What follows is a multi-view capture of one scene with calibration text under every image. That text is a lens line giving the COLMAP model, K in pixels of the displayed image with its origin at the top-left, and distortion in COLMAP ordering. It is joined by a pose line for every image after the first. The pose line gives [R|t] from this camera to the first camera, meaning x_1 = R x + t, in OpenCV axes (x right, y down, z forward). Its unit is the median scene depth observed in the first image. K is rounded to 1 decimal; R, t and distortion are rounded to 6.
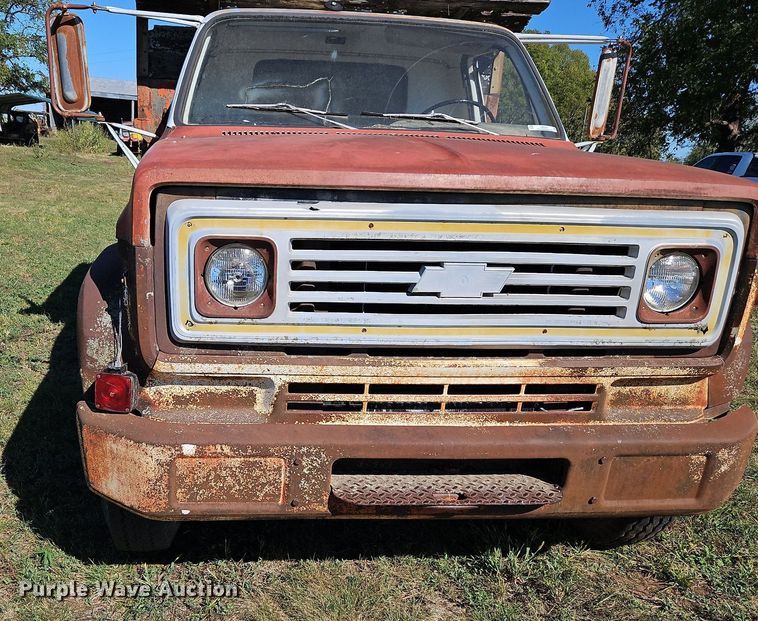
lens RADIAL K [[685.8, 0, 305.6], [0, 685.8, 374.8], [0, 0, 1]] dist [0.074687, -0.068868]
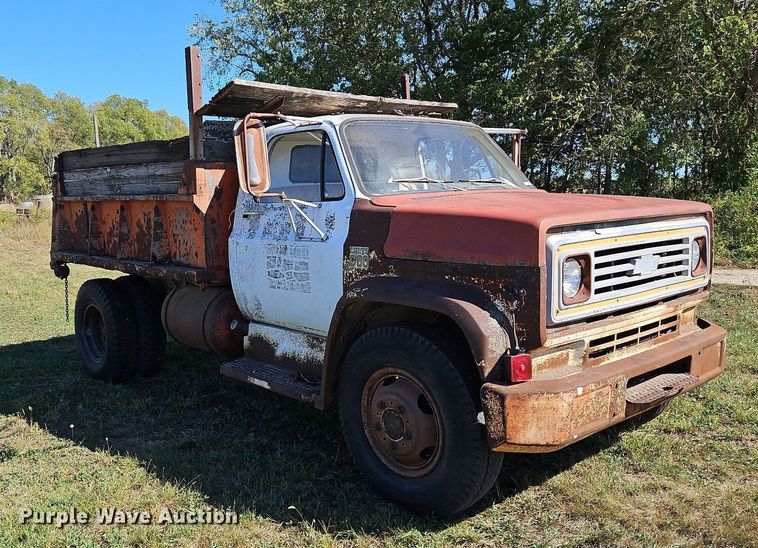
lens RADIAL K [[709.0, 0, 330.7], [0, 709.0, 282.2], [0, 0, 1]] dist [0.017982, 0.000000]
pose [[0.817539, -0.134375, 0.559976, -1.392740], [0.243712, 0.961756, -0.125020, -0.058495], [-0.521761, 0.238682, 0.819022, -0.071019]]
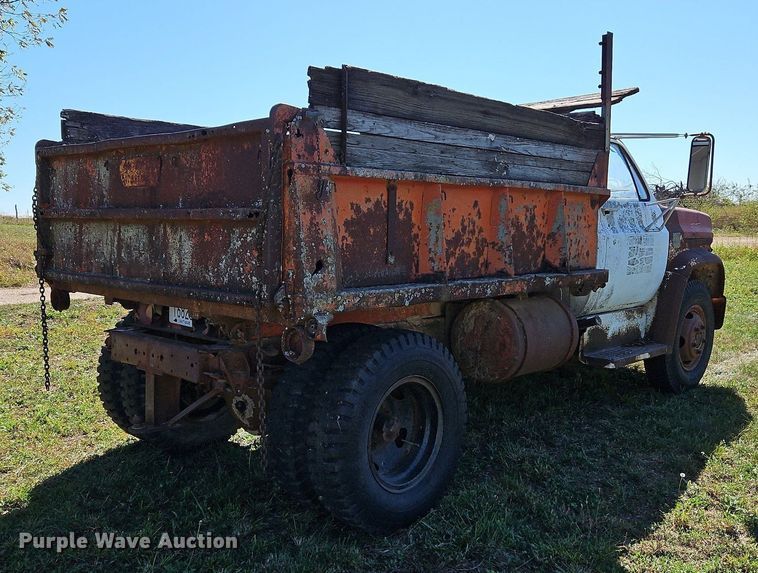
lens RADIAL K [[726.2, 0, 380.1], [0, 726.2, 290.5], [0, 0, 1]] dist [0.043585, 0.000000]
pose [[-0.645609, -0.128040, 0.752858, -1.689380], [0.213157, 0.916448, 0.338654, -1.300883], [-0.733316, 0.379115, -0.564375, 3.729096]]
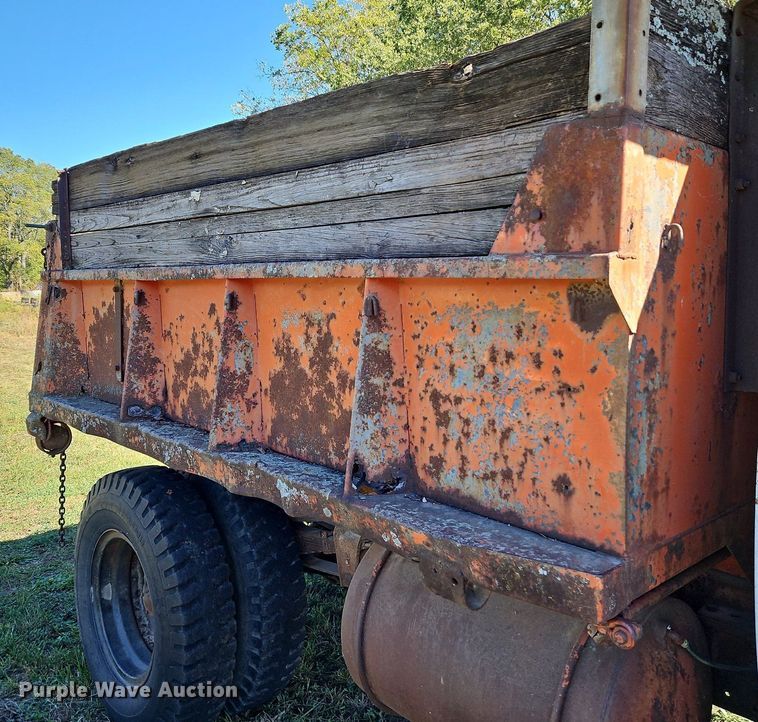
lens RADIAL K [[693.5, 0, 384.5], [0, 693.5, 315.3], [0, 0, 1]] dist [0.057357, -0.032680]
pose [[0.787701, -0.061375, 0.612993, -0.915975], [0.229563, 0.952605, -0.199612, -0.592902], [-0.571689, 0.297955, 0.764457, 1.614863]]
